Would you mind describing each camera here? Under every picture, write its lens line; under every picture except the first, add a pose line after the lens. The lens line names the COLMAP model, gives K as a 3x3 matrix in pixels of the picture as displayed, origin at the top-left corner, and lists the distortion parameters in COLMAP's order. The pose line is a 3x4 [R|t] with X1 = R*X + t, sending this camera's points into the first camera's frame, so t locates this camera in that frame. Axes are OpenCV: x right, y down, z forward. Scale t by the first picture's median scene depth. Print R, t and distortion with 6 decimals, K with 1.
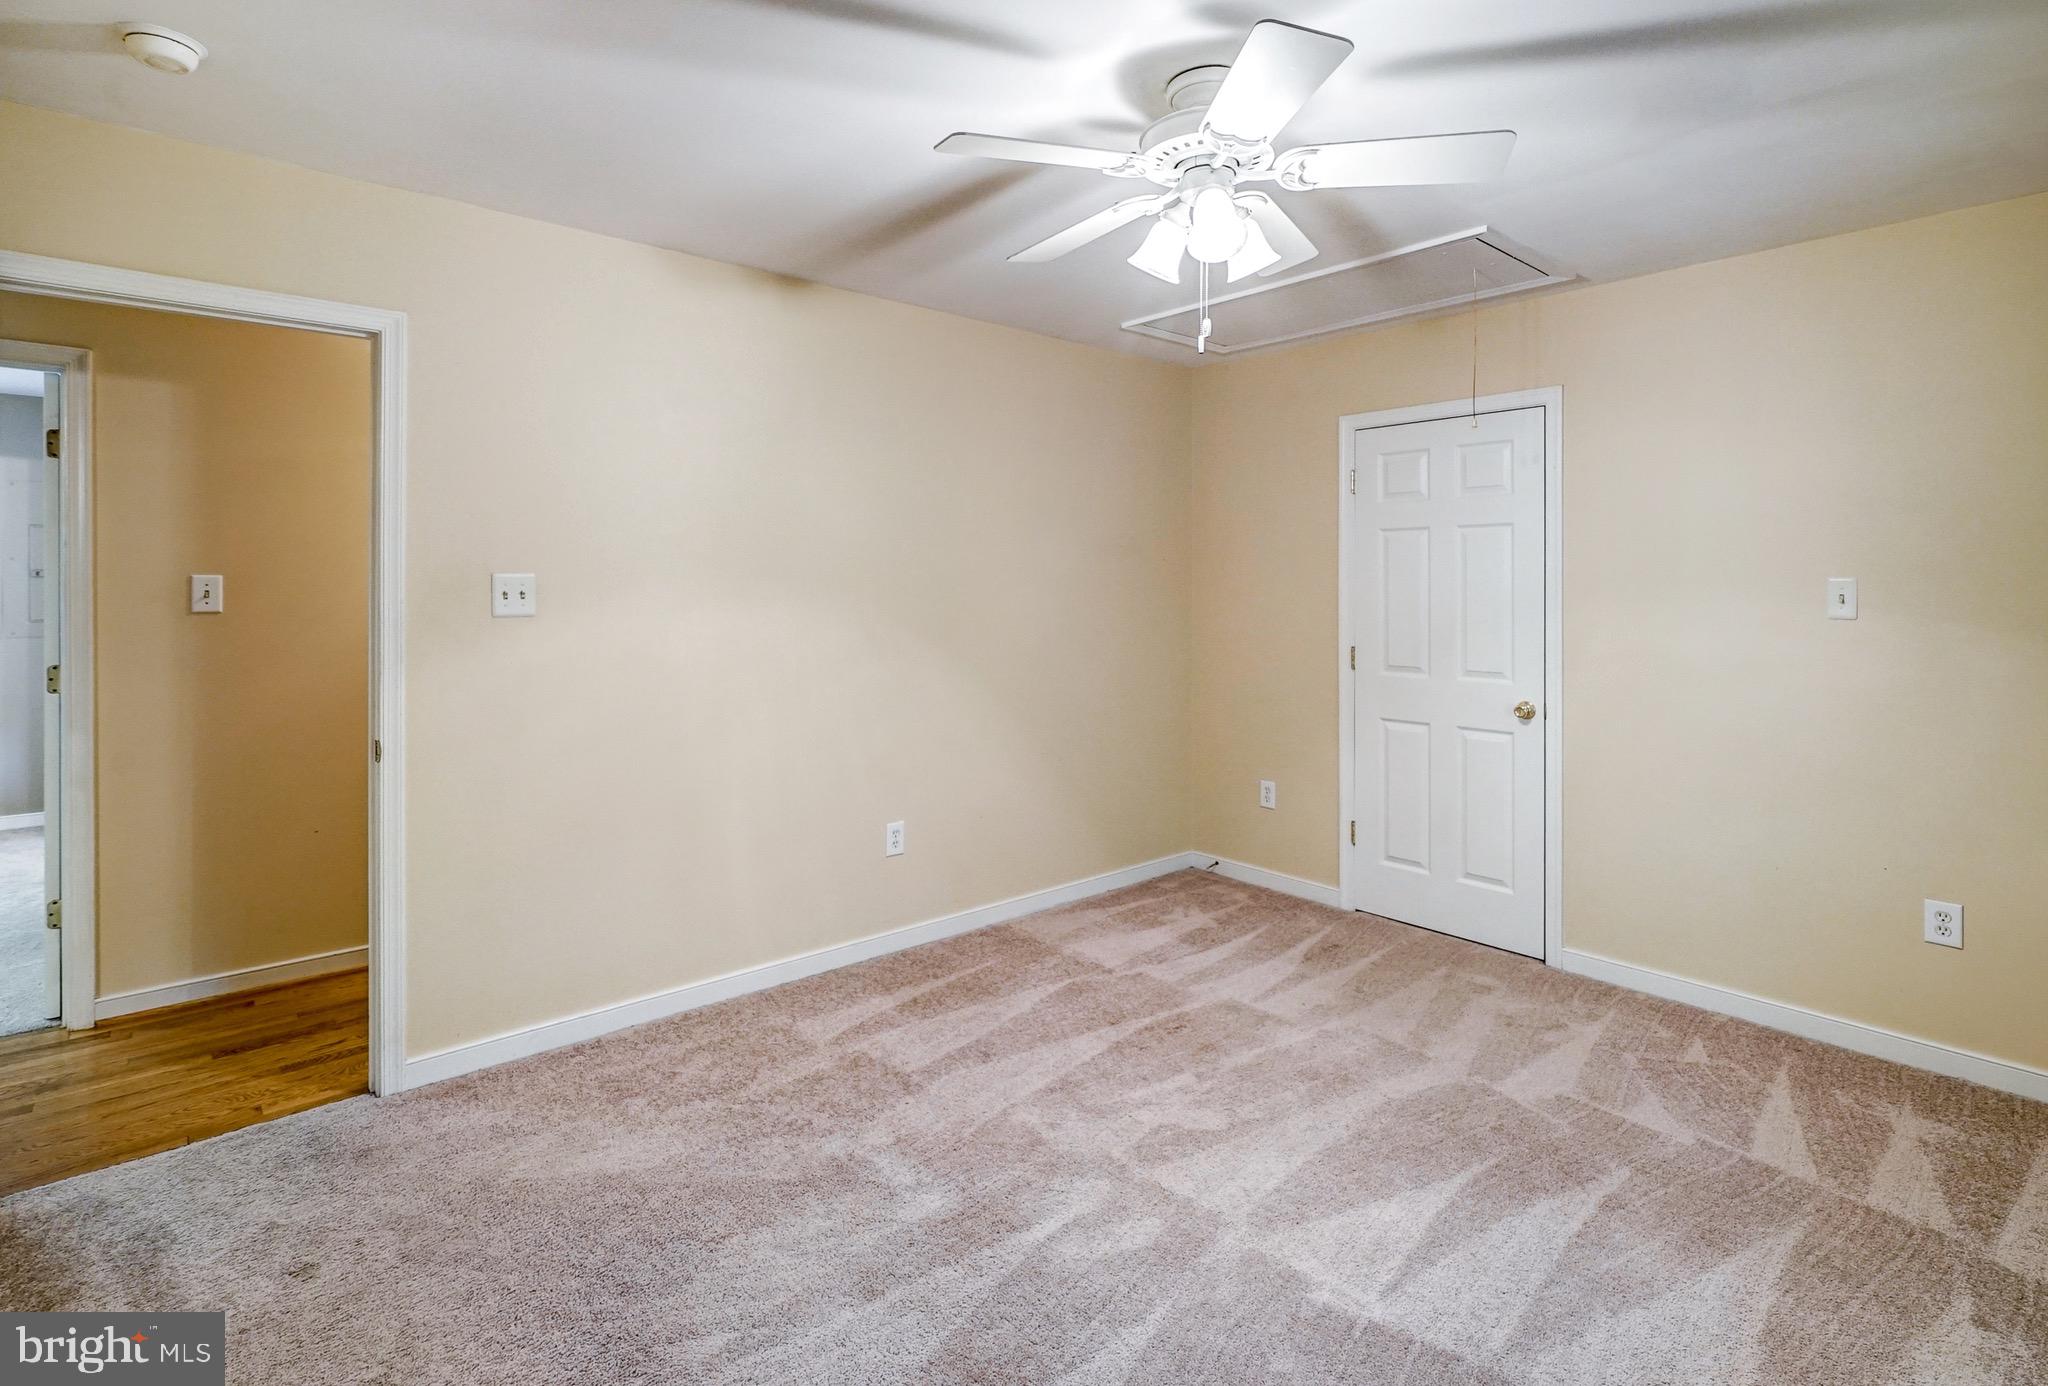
lens RADIAL K [[978.8, 0, 1014.5], [0, 978.8, 591.3], [0, 0, 1]] dist [0.000584, 0.000364]
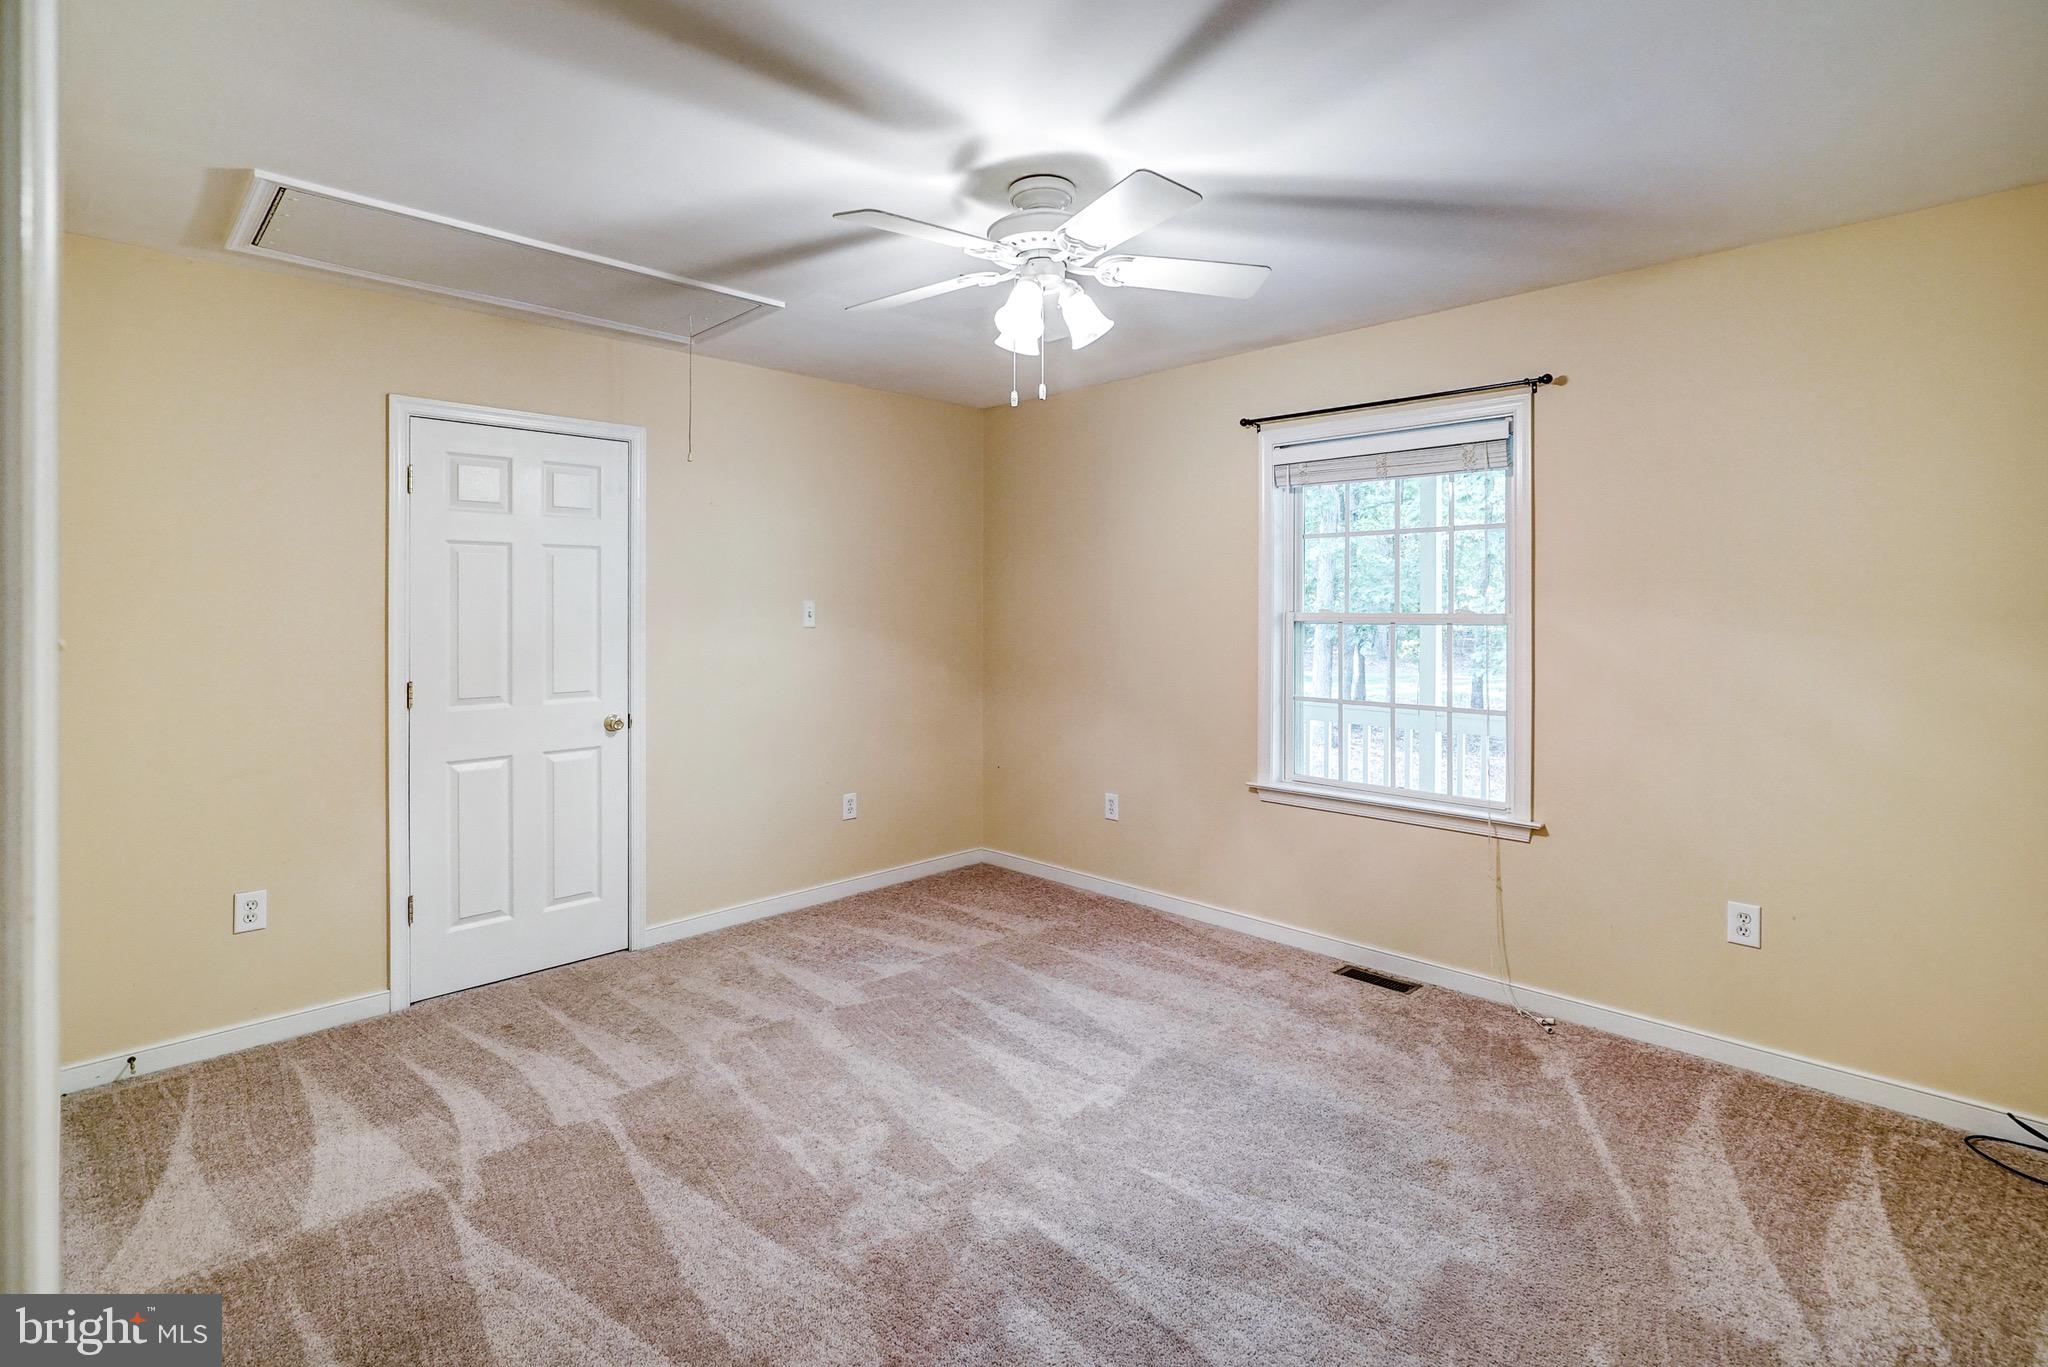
lens RADIAL K [[957.5, 0, 1031.5], [0, 957.5, 606.0], [0, 0, 1]] dist [0.000896, 0.000810]
pose [[-0.065445, -0.006267, 0.997836, -0.576307], [0.001090, 0.999979, 0.006351, -0.012606], [-0.997856, 0.001503, -0.065437, 0.640474]]
